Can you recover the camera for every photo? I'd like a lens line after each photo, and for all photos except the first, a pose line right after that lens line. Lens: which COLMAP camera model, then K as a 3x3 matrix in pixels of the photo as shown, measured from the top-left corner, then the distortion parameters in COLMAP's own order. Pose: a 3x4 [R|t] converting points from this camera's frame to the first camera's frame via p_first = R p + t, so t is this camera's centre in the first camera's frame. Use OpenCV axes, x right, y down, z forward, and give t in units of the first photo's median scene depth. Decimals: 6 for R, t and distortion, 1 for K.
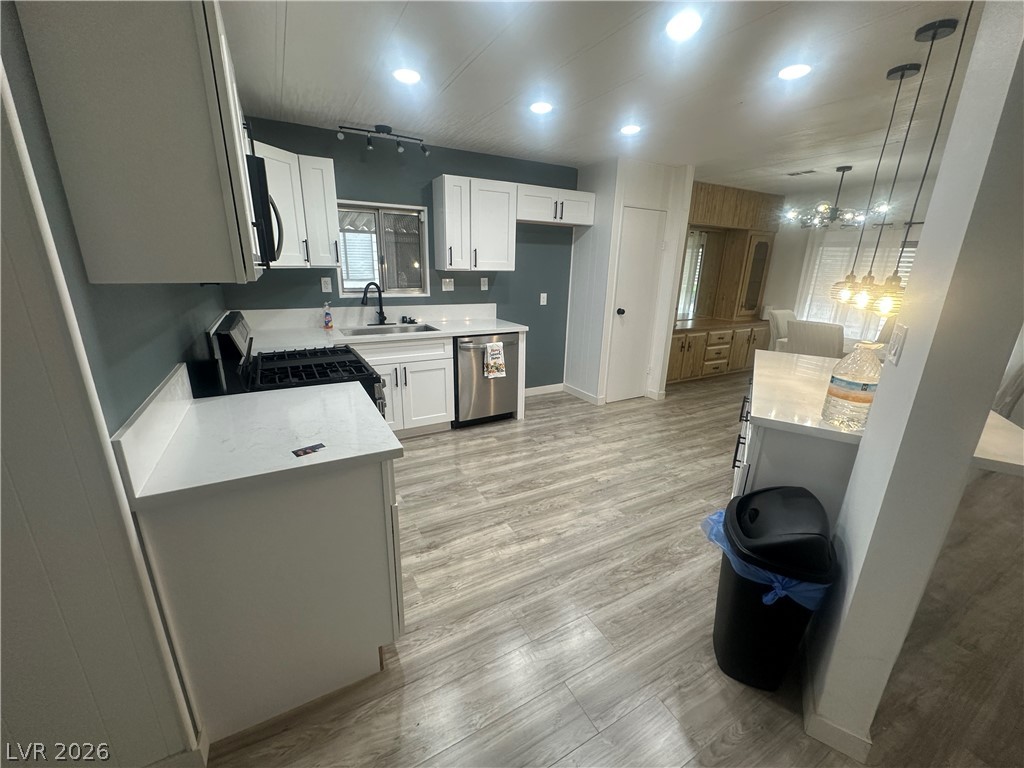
lens RADIAL K [[409.4, 0, 510.2], [0, 409.4, 384.2], [0, 0, 1]] dist [-0.001986, 0.000380]
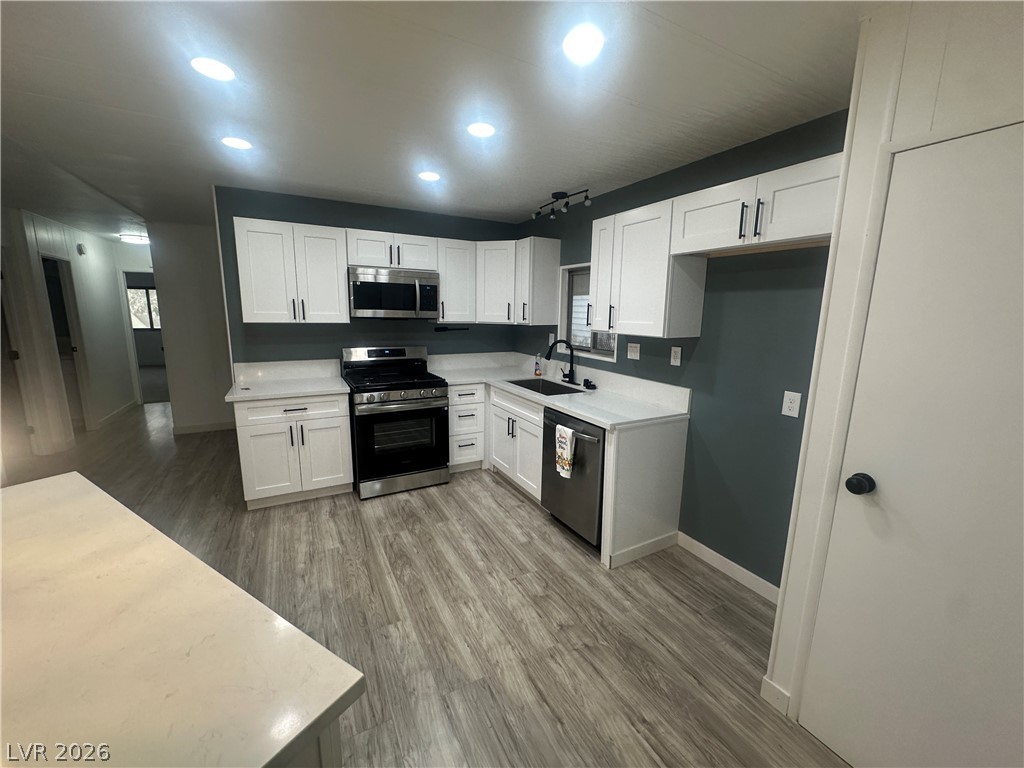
lens RADIAL K [[409.4, 0, 510.2], [0, 409.4, 384.2], [0, 0, 1]] dist [-0.001986, 0.000380]
pose [[-0.011445, 0.159850, -0.987075, 0.696067], [-0.304673, 0.939644, 0.155702, -0.265349], [0.952388, 0.302517, 0.037948, 0.873977]]
